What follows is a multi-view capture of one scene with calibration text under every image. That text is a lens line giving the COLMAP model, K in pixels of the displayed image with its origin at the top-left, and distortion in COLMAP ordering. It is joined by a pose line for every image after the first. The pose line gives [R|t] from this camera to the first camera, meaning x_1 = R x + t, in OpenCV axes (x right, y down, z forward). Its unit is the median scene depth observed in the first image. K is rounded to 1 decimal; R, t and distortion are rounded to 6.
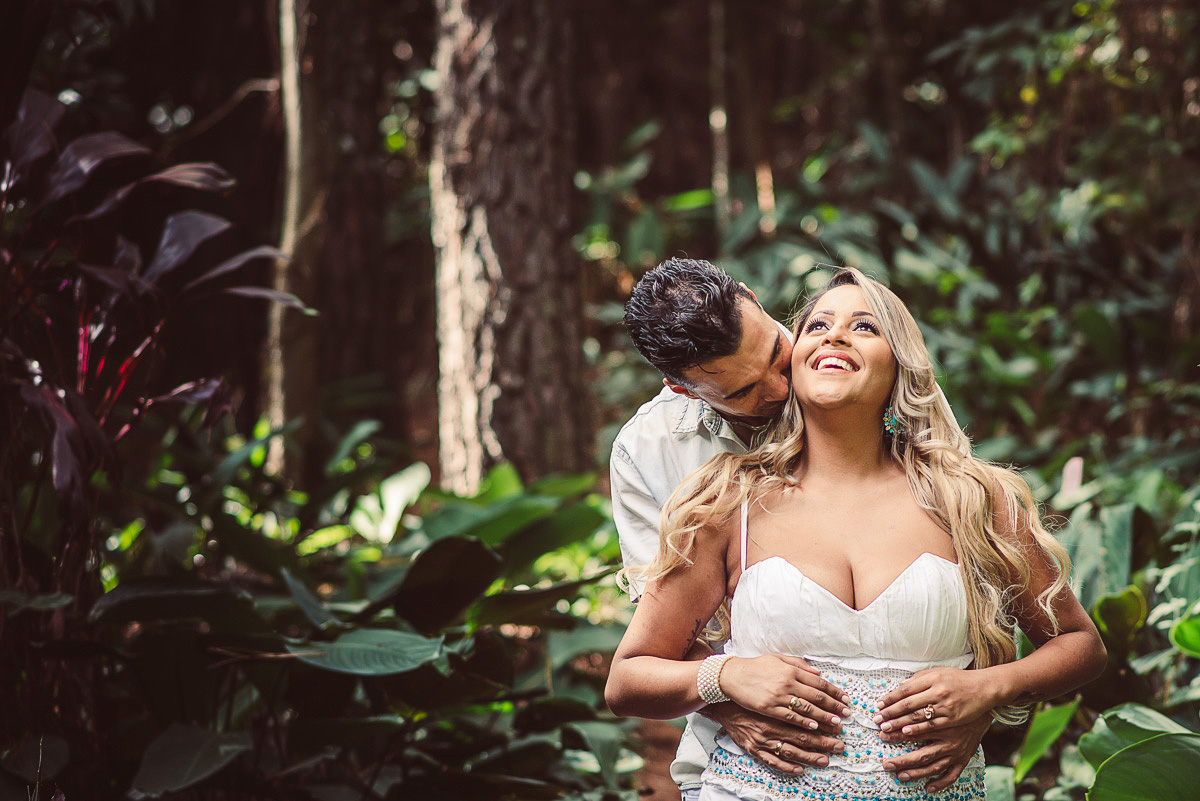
lens RADIAL K [[2970.1, 0, 600.1], [0, 2970.1, 400.8], [0, 0, 1]] dist [0.010546, 0.265726]
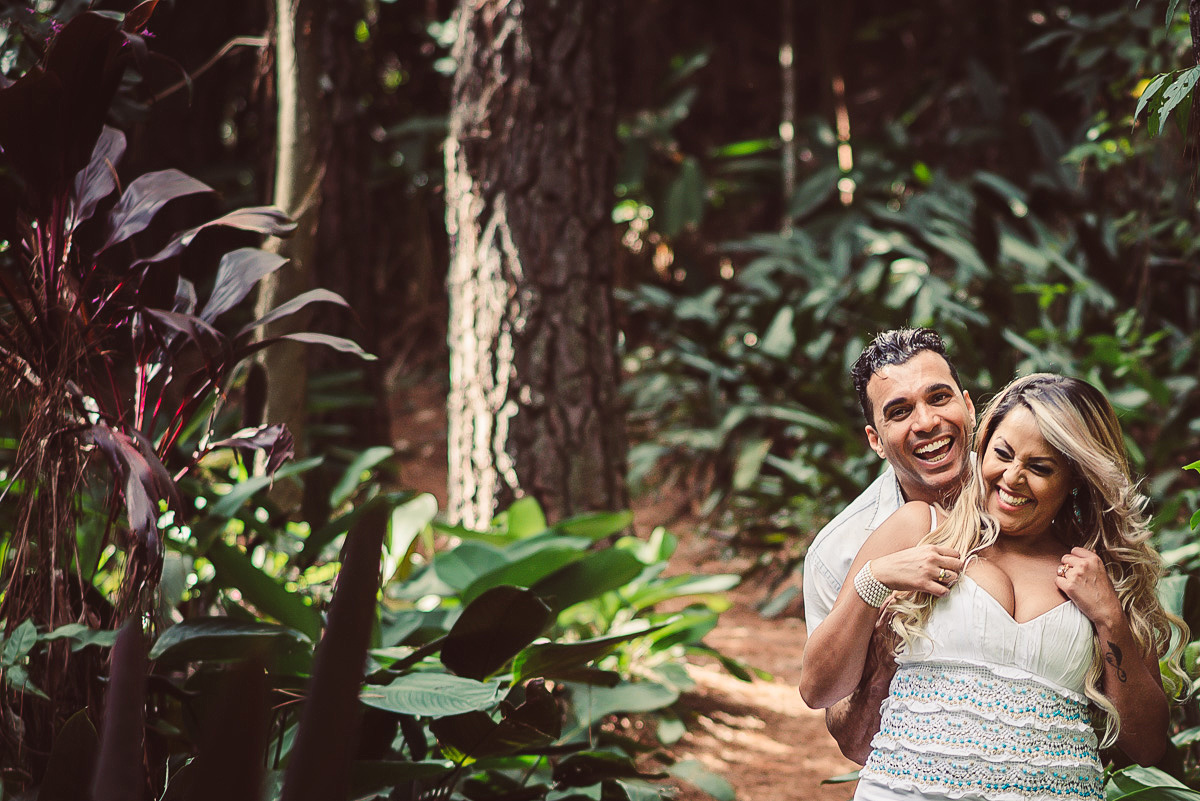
lens RADIAL K [[2970.1, 0, 600.1], [0, 2970.1, 400.8], [0, 0, 1]] dist [0.010546, 0.265726]
pose [[0.999362, 0.030851, -0.017979, 0.005183], [-0.031173, 0.999354, -0.017897, 0.009030], [0.017415, 0.018446, 0.999678, 0.146720]]
